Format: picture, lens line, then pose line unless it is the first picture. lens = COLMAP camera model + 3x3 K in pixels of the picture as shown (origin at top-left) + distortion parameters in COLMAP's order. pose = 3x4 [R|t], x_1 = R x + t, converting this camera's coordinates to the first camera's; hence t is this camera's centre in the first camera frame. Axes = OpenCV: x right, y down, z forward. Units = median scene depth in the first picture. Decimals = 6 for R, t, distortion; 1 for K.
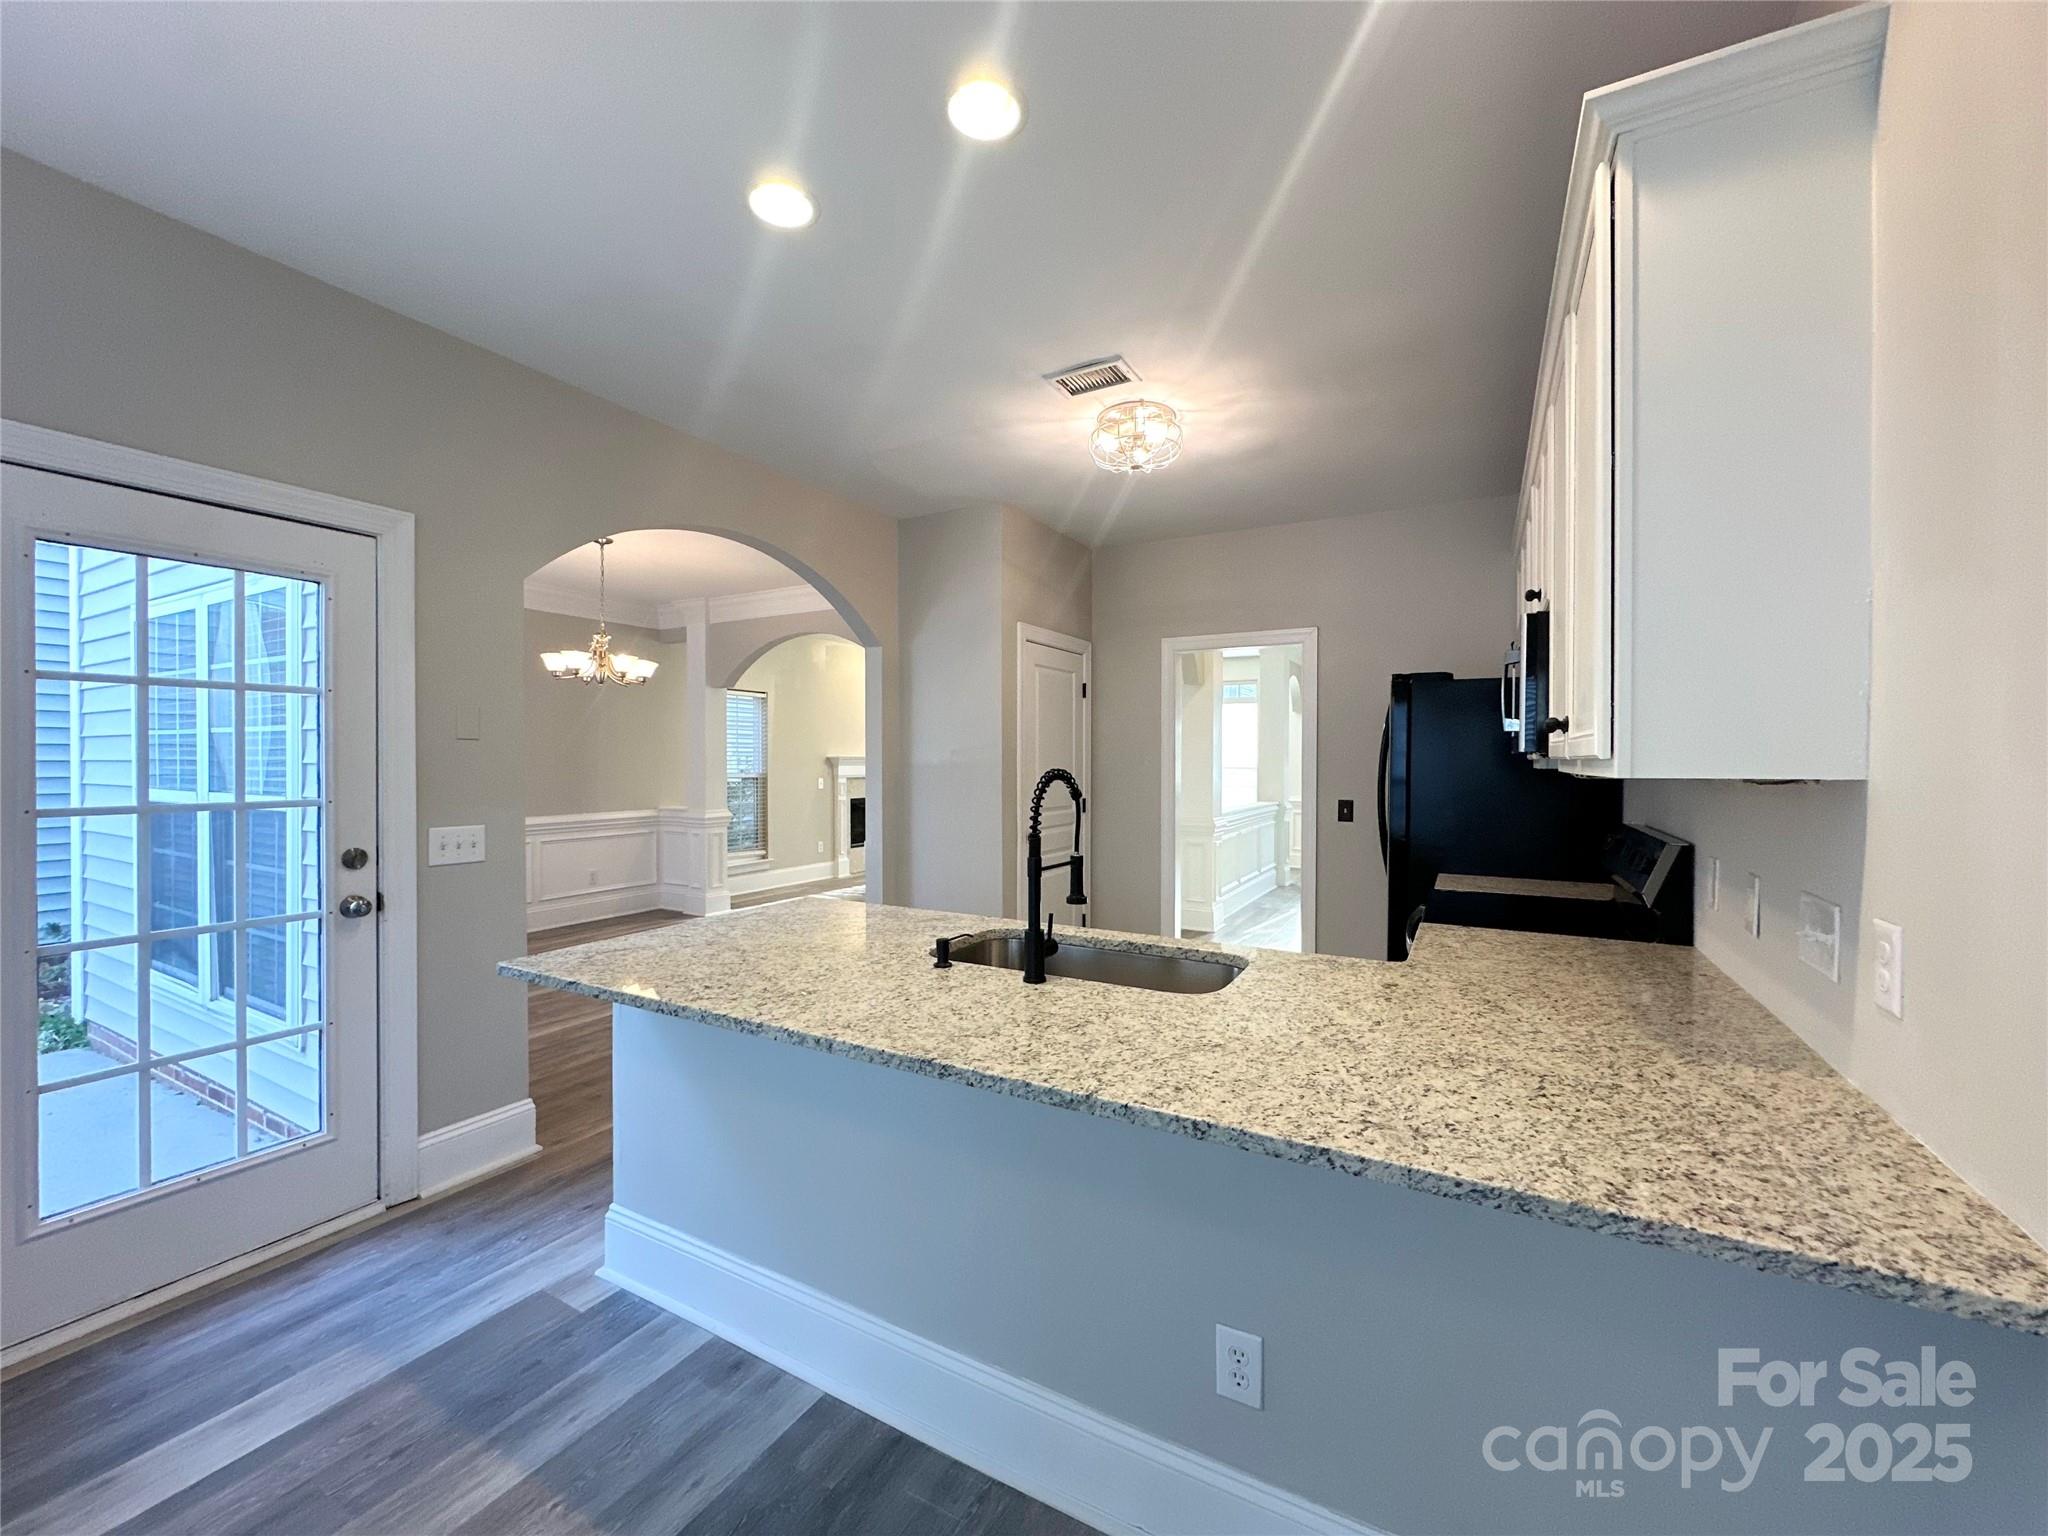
lens RADIAL K [[815.4, 0, 1020.4], [0, 815.4, 768.1], [0, 0, 1]] dist [-0.001633, 0.000017]
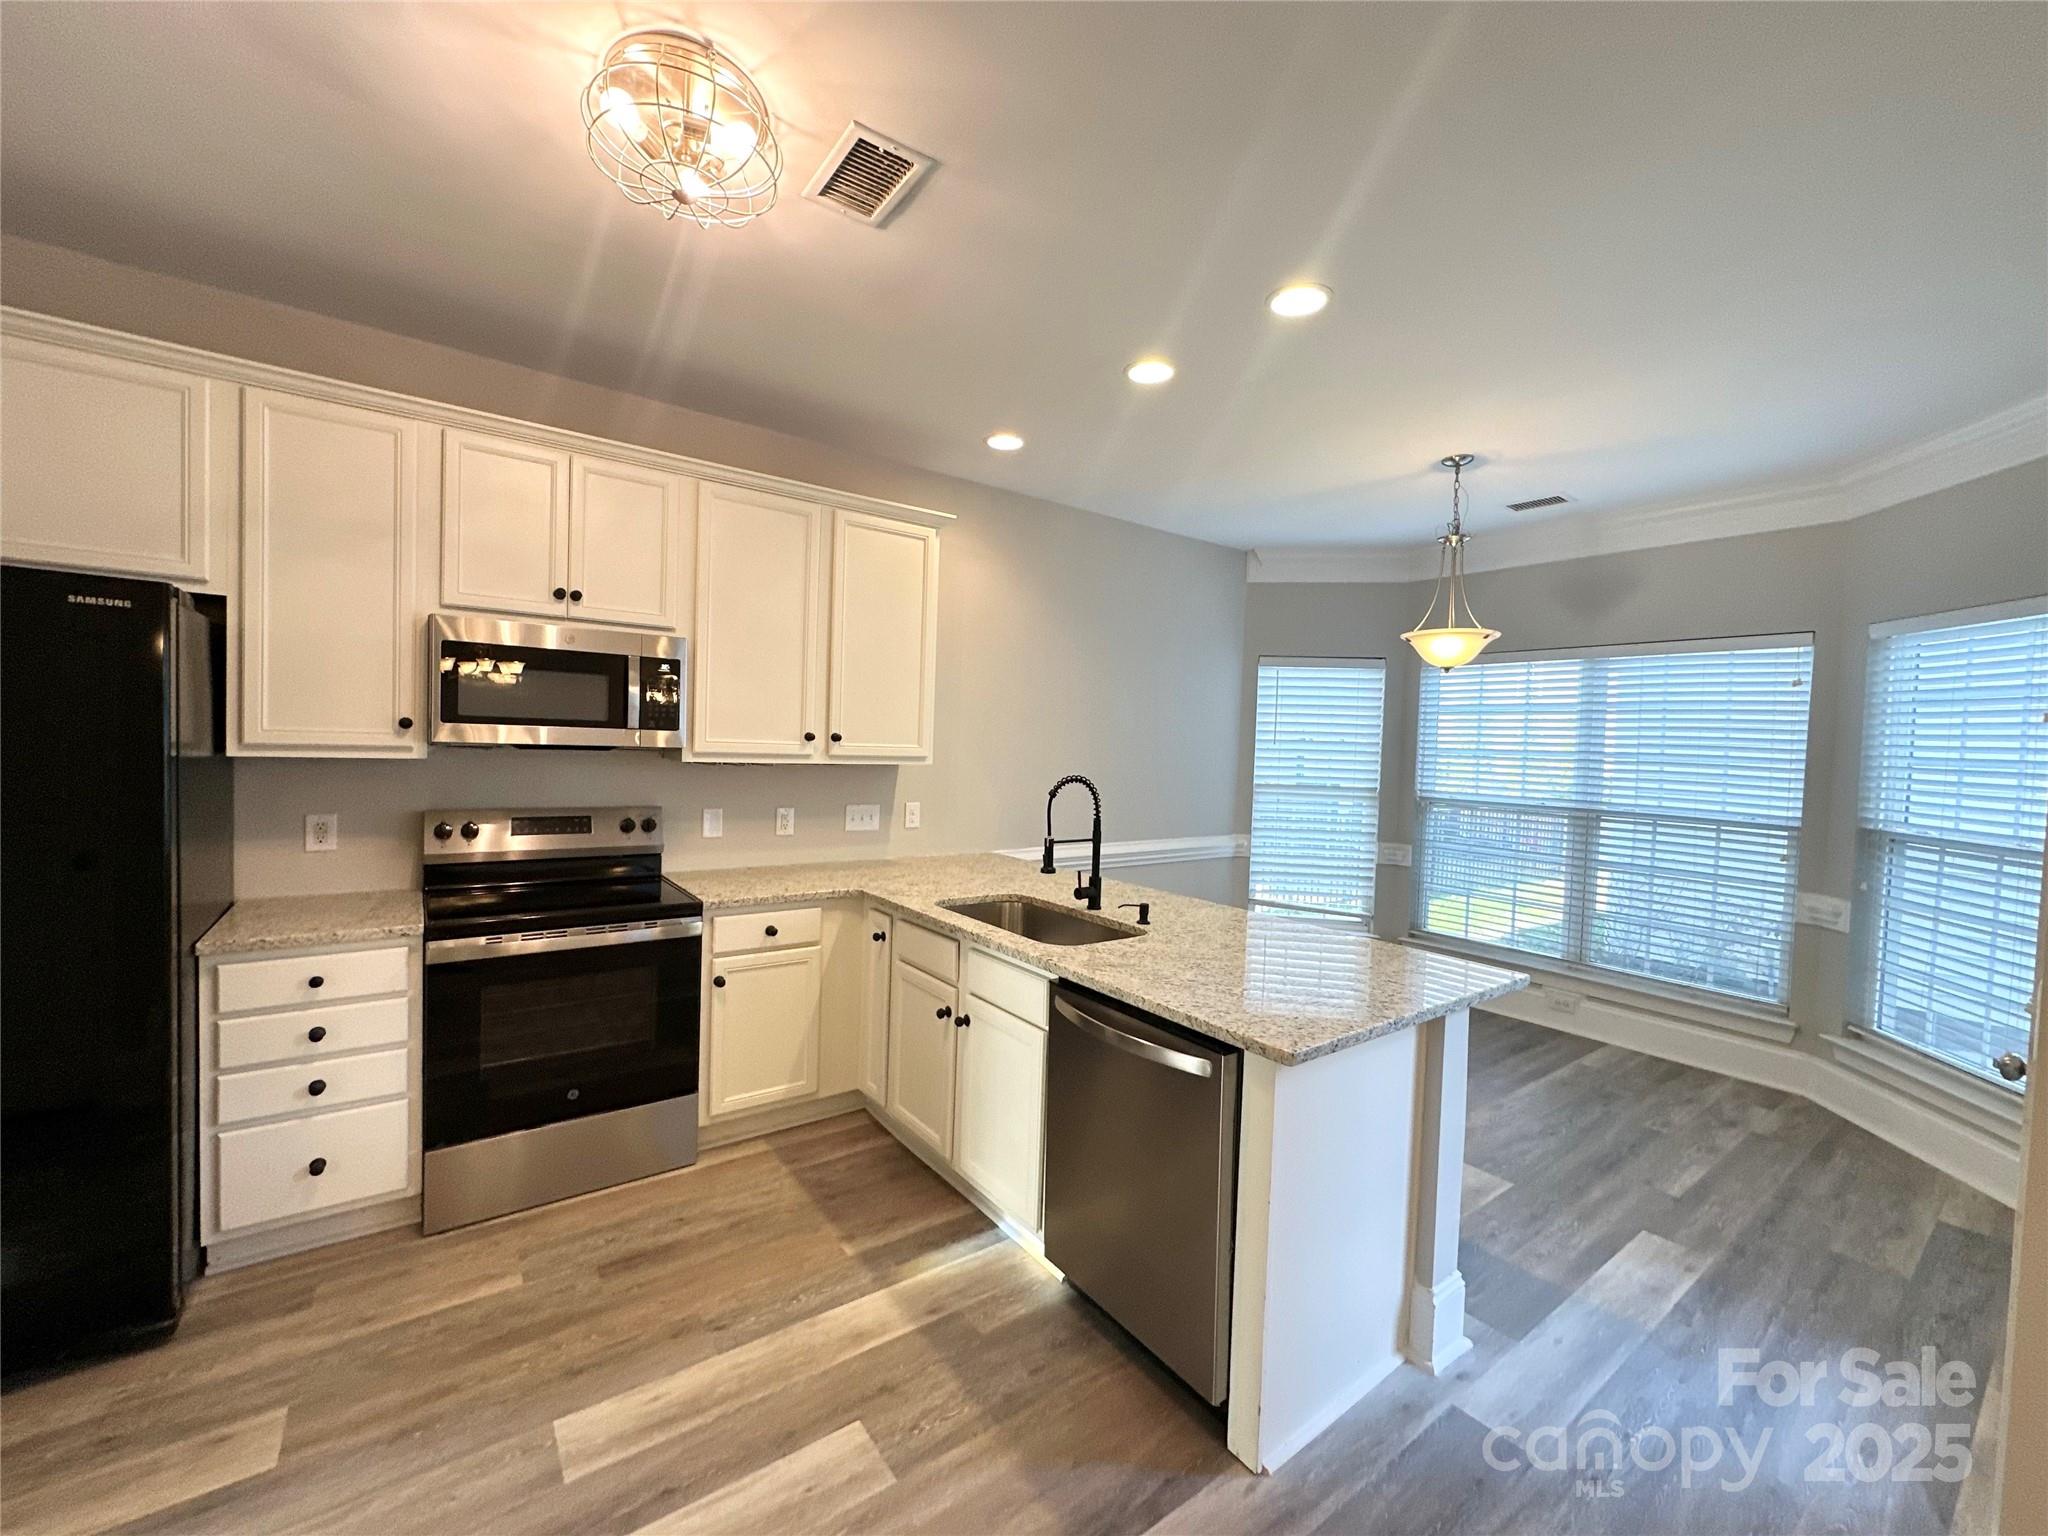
lens RADIAL K [[818.2, 0, 1024.0], [0, 818.2, 768.0], [0, 0, 1]] dist [0.001319, 0.000255]
pose [[-0.911053, -0.047496, 0.409544, -0.248007], [-0.032674, 0.998536, 0.043119, -0.038545], [-0.410992, 0.025902, -0.911271, 1.248264]]
